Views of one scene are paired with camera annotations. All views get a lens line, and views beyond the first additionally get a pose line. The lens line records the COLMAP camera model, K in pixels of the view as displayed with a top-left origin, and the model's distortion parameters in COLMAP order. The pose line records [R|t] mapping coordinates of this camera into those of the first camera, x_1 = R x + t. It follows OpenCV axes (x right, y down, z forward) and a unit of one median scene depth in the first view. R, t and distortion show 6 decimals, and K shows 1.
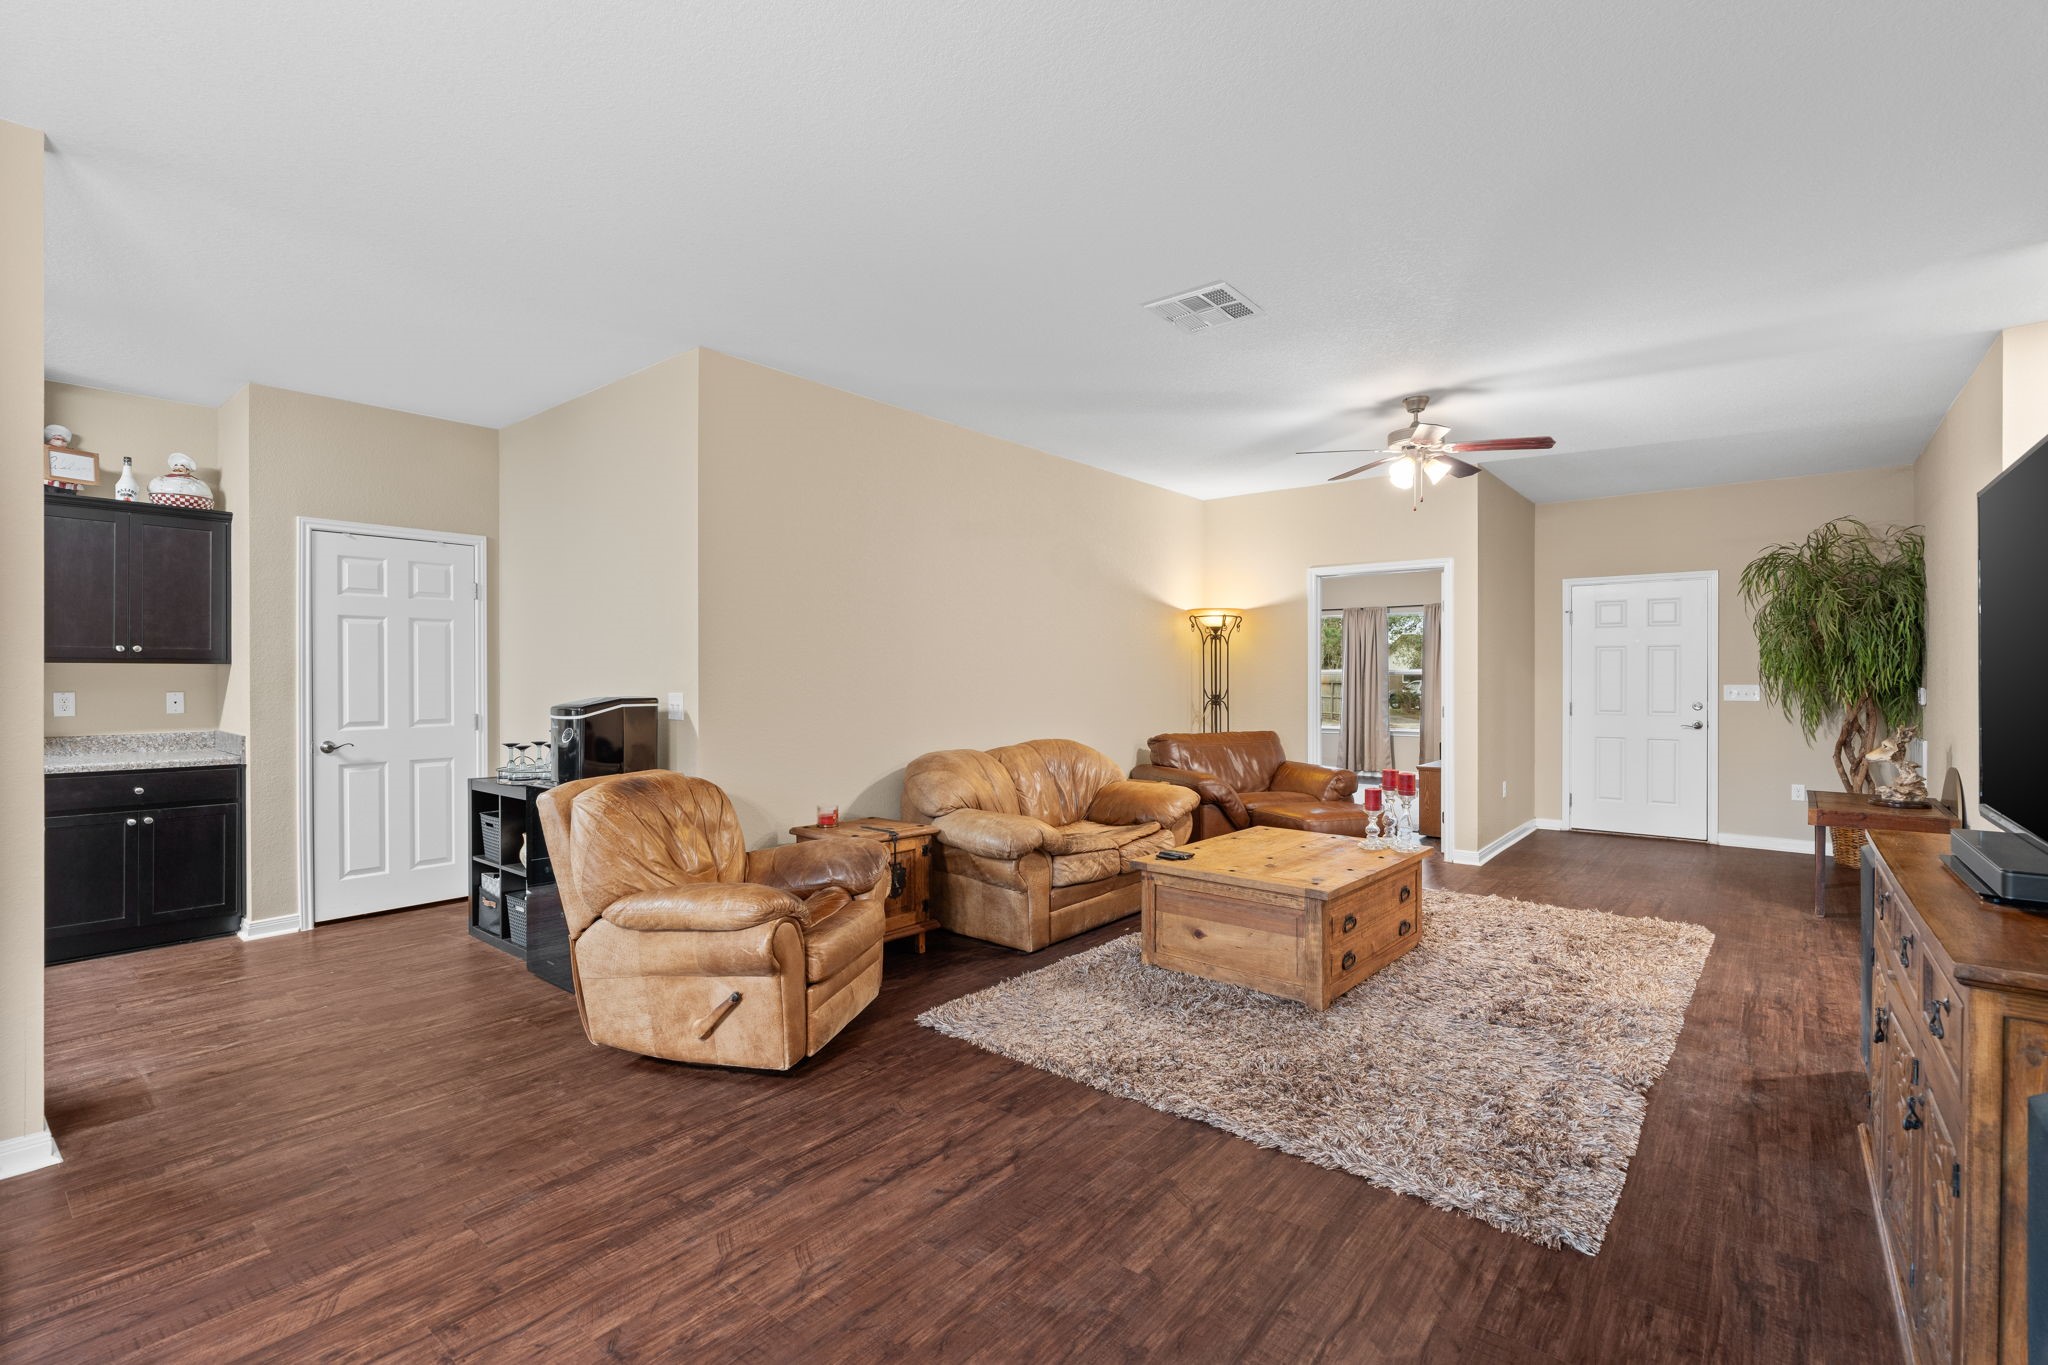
lens RADIAL K [[948.8, 0, 1034.2], [0, 948.8, 683.1], [0, 0, 1]] dist [-0.002577, -0.000283]
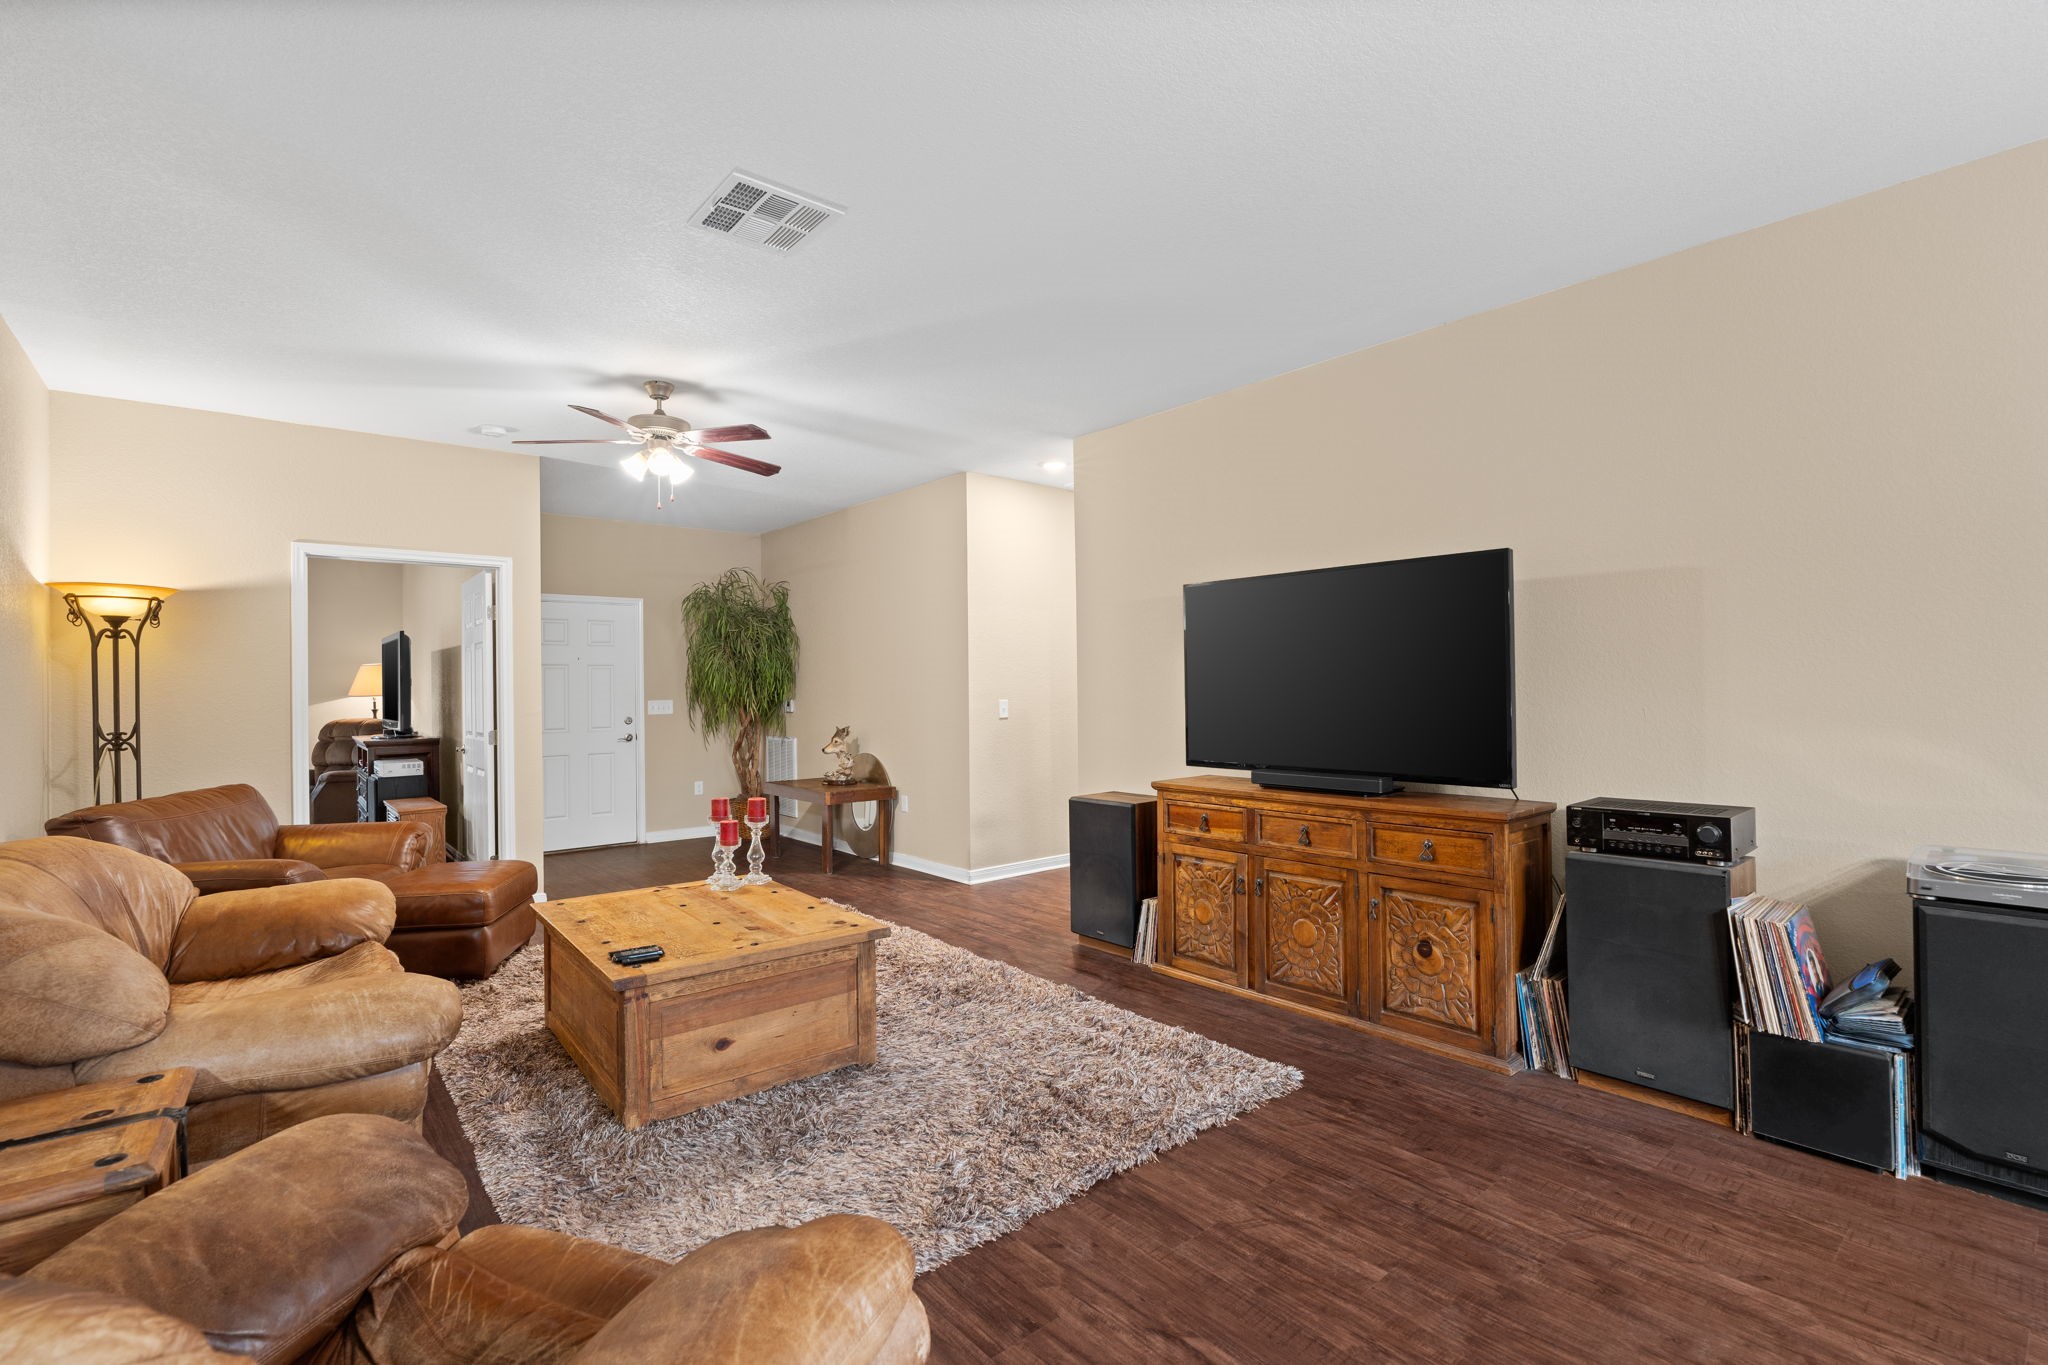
lens RADIAL K [[934.1, 0, 1024.0], [0, 934.1, 682.5], [0, 0, 1]] dist [0.000019, -0.000196]
pose [[0.161407, 0.002487, 0.986885, -0.432969], [0.018843, 0.999807, -0.005601, -0.007417], [-0.986708, 0.019500, 0.161329, 0.552477]]
